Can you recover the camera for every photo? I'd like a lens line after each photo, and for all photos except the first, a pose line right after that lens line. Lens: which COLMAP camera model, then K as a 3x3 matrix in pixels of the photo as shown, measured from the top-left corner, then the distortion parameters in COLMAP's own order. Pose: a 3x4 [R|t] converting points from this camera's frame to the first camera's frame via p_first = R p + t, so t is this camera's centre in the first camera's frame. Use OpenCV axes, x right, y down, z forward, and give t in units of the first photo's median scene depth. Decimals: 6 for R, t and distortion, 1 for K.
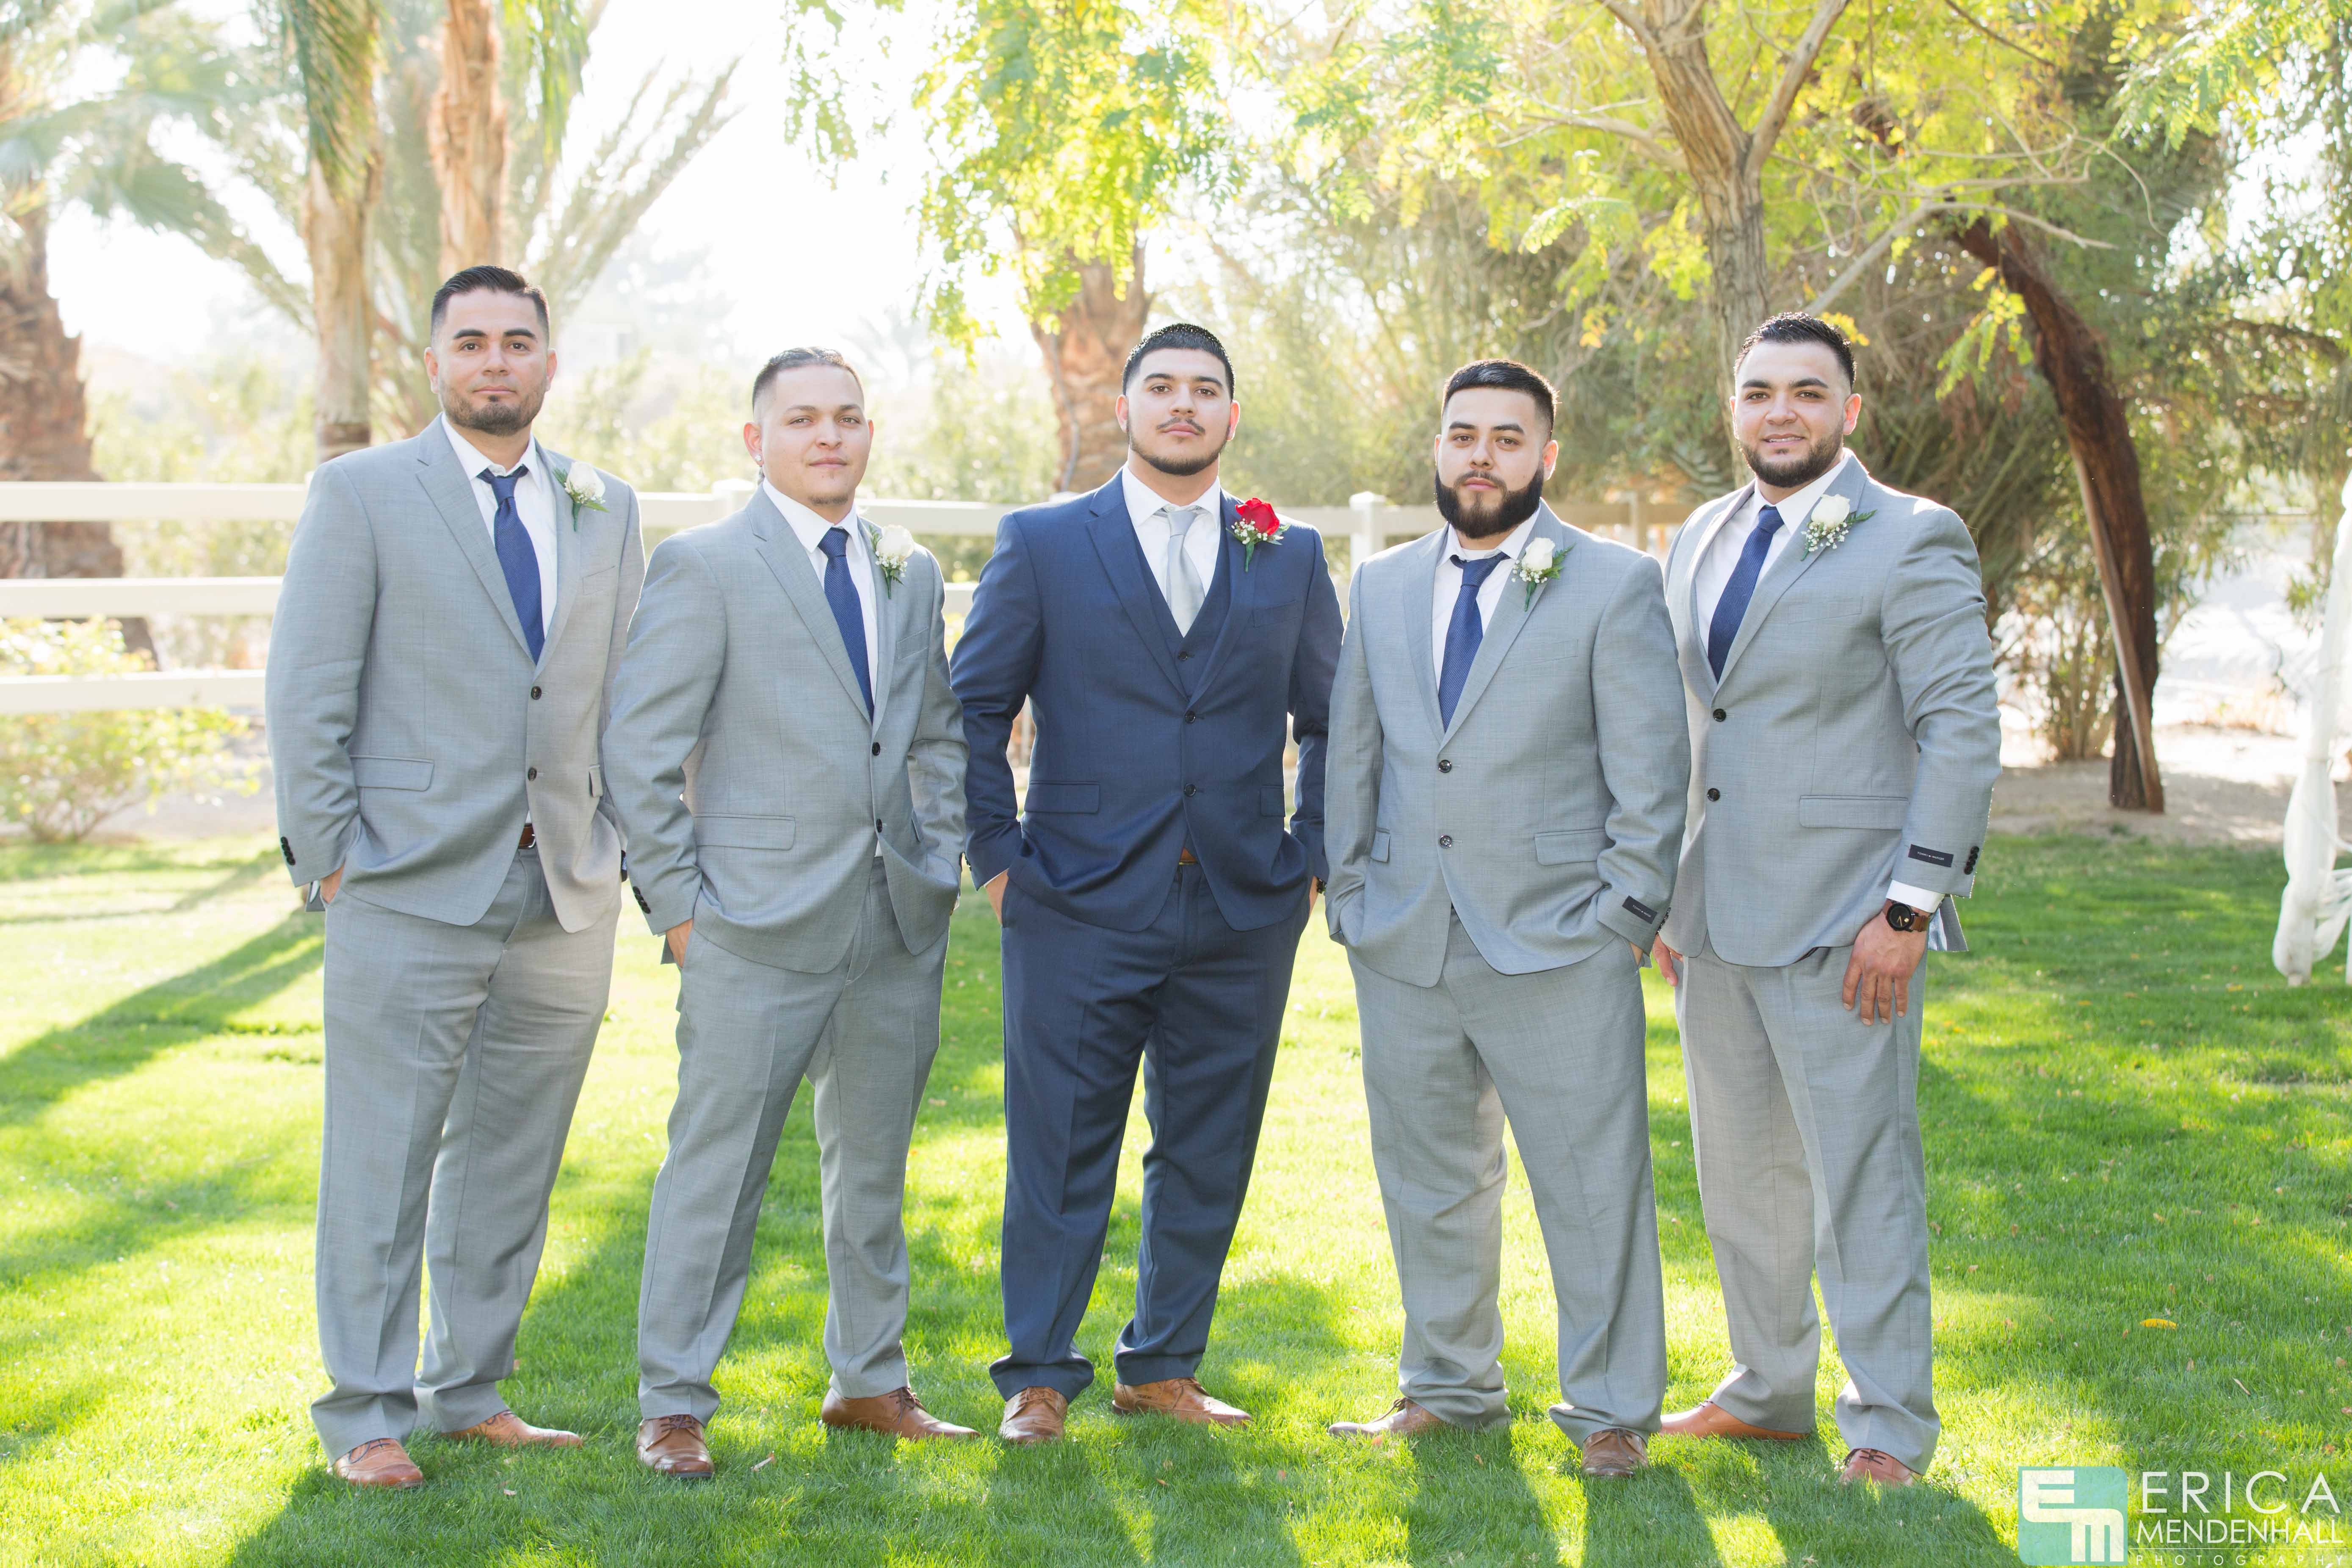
lens RADIAL K [[5671.1, 0, 1176.0], [0, 5671.1, 784.0], [0, 0, 1]] dist [0.049130, -1.243309]
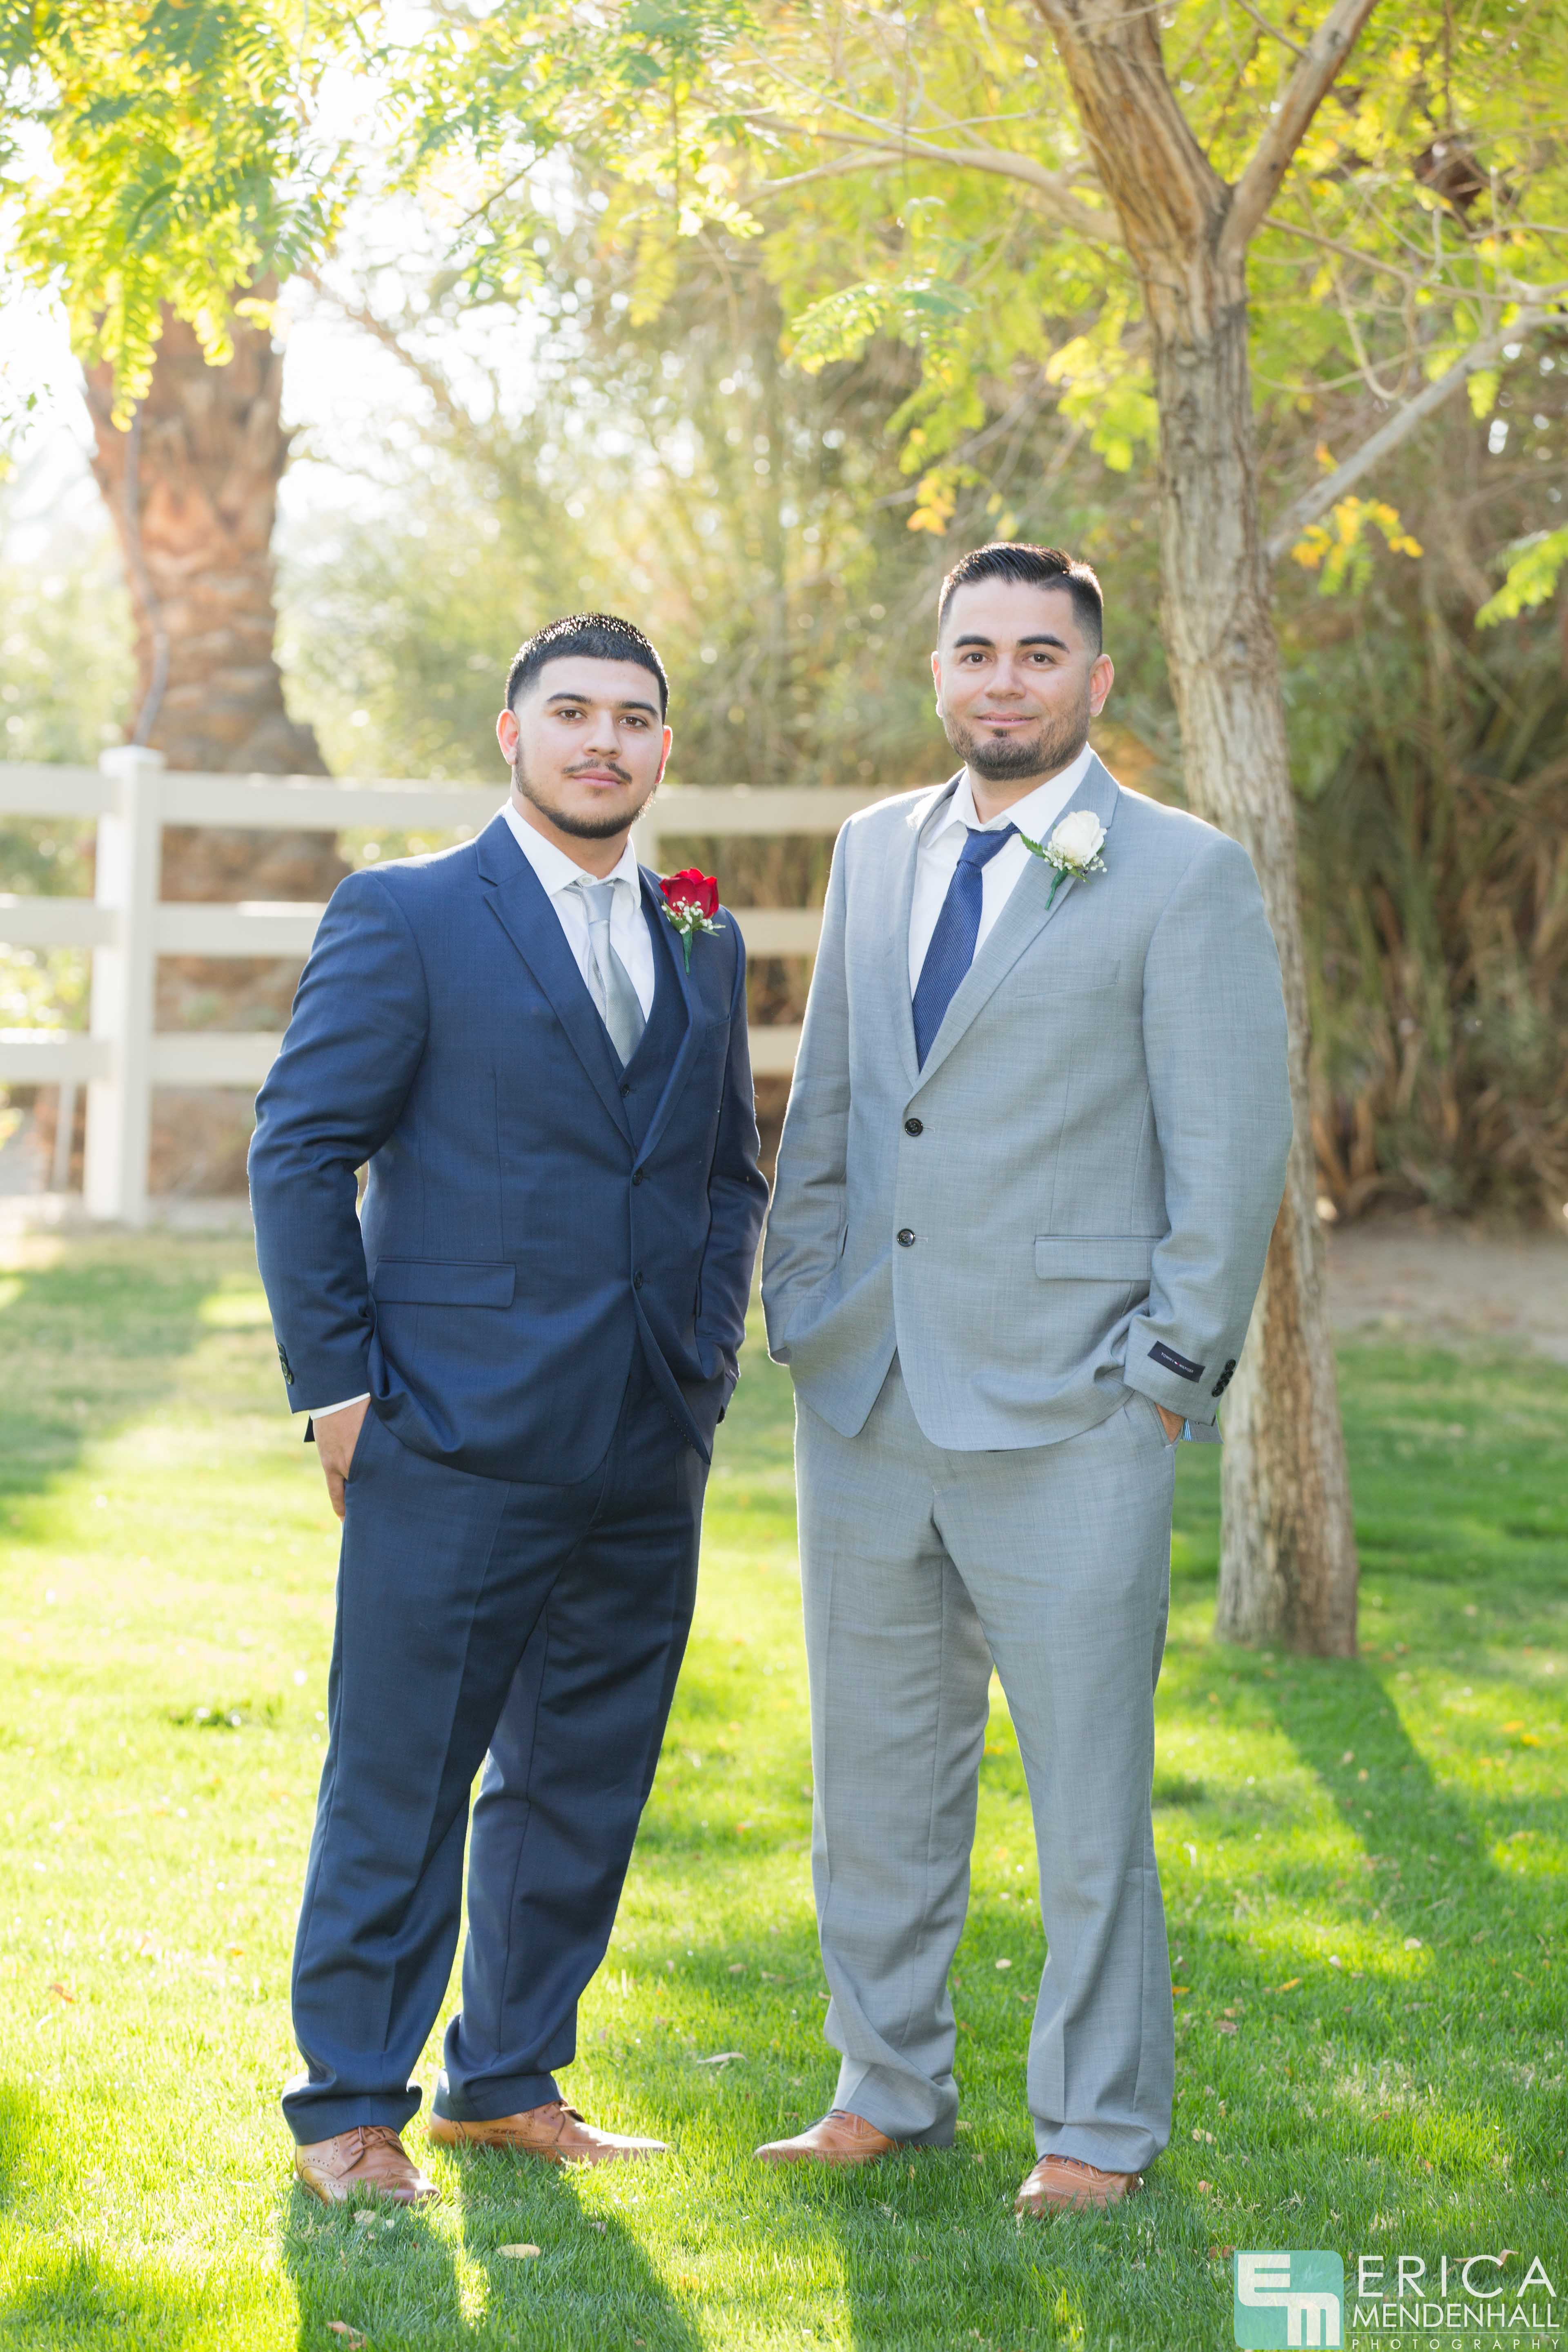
lens RADIAL K [[8608.6, 0, 784.0], [0, 8608.6, 1176.0], [0, 0, 1]] dist [-0.581526, 4.539371]
pose [[0.998535, 0.035436, 0.040895, 0.016016], [-0.035391, 0.999372, -0.001834, -0.006969], [-0.040934, 0.000384, 0.999162, 0.089410]]
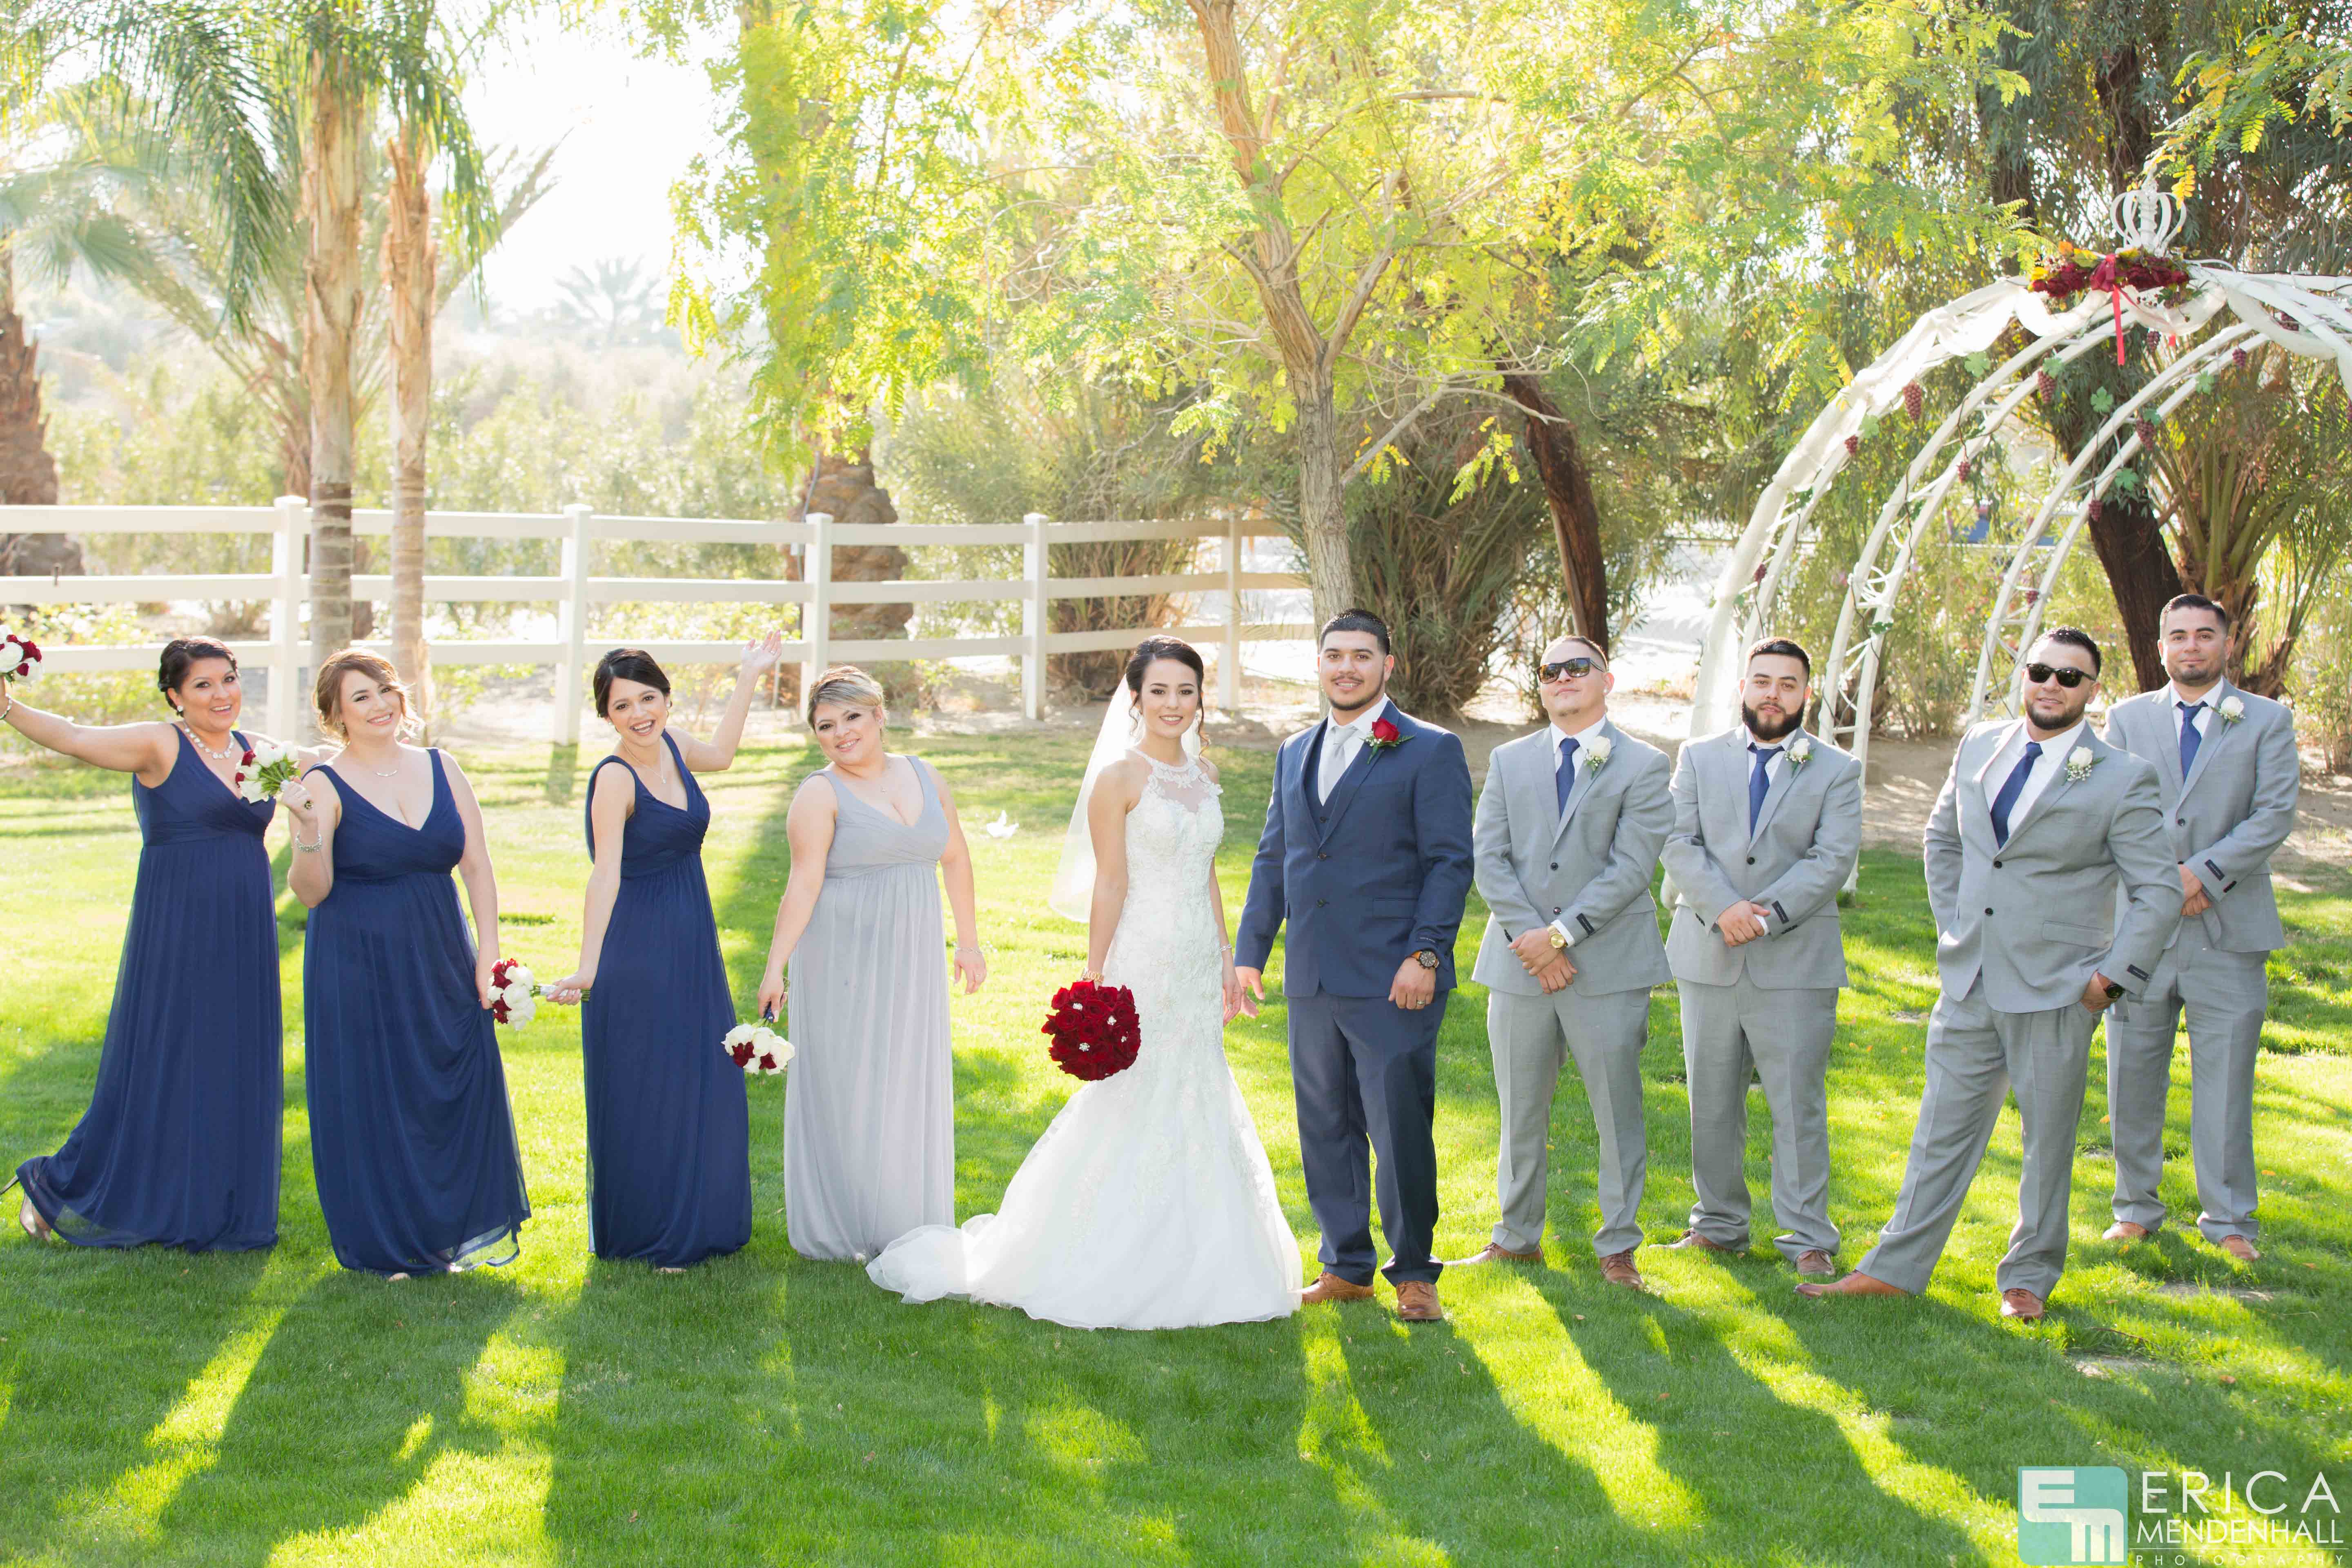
lens RADIAL K [[4932.3, 0, 1176.0], [0, 4932.3, 784.0], [0, 0, 1]] dist [0.001060, 0.663131]
pose [[0.996979, 0.021751, 0.074568, -0.021908], [-0.023791, 0.999363, 0.026590, -0.021273], [-0.073942, -0.028284, 0.996861, -0.198146]]
